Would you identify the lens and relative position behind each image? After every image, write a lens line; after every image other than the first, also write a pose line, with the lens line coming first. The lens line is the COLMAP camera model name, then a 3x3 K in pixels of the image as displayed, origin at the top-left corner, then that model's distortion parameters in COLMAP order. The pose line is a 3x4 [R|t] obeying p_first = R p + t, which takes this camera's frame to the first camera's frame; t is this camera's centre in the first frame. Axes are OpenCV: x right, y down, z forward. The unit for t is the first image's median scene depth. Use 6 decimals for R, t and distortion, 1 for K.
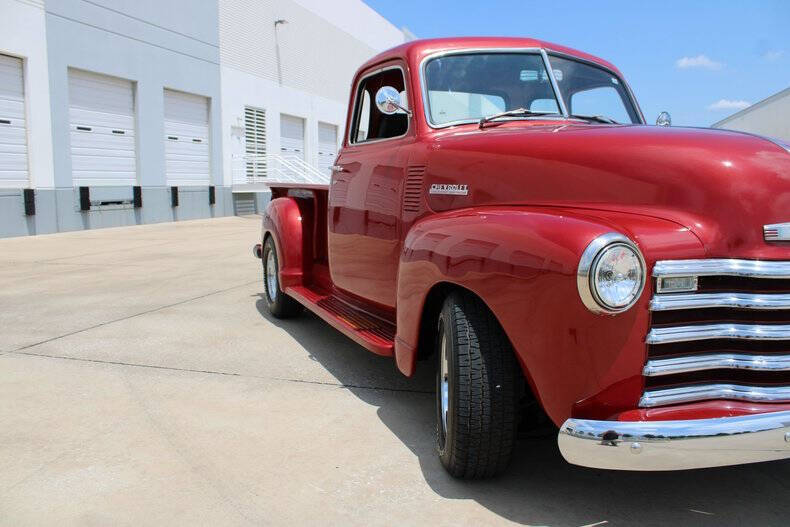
lens RADIAL K [[660.5, 0, 395.0], [0, 660.5, 263.5], [0, 0, 1]] dist [-0.158759, 0.133855]
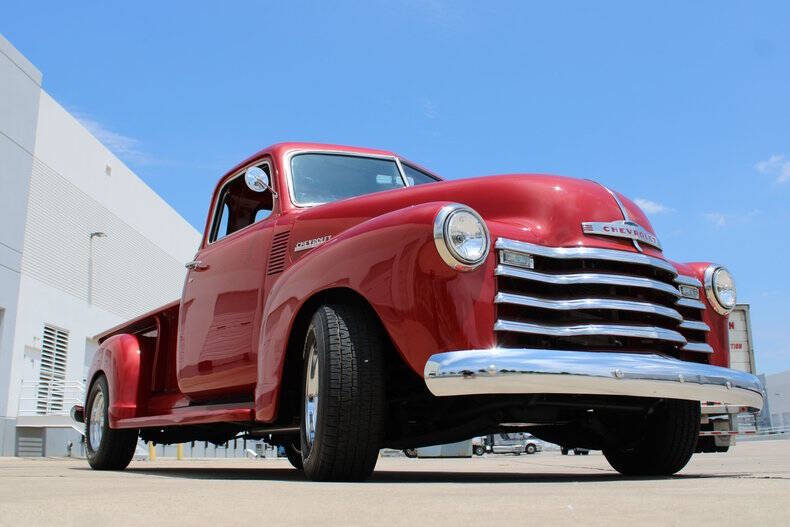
lens RADIAL K [[771.1, 0, 397.2], [0, 771.1, 266.9], [0, 0, 1]] dist [-0.136957, 0.152163]
pose [[0.973382, 0.057437, 0.221876, -0.061364], [0.024610, 0.936297, -0.350346, 0.362068], [-0.227865, 0.346480, 0.909961, -0.160794]]
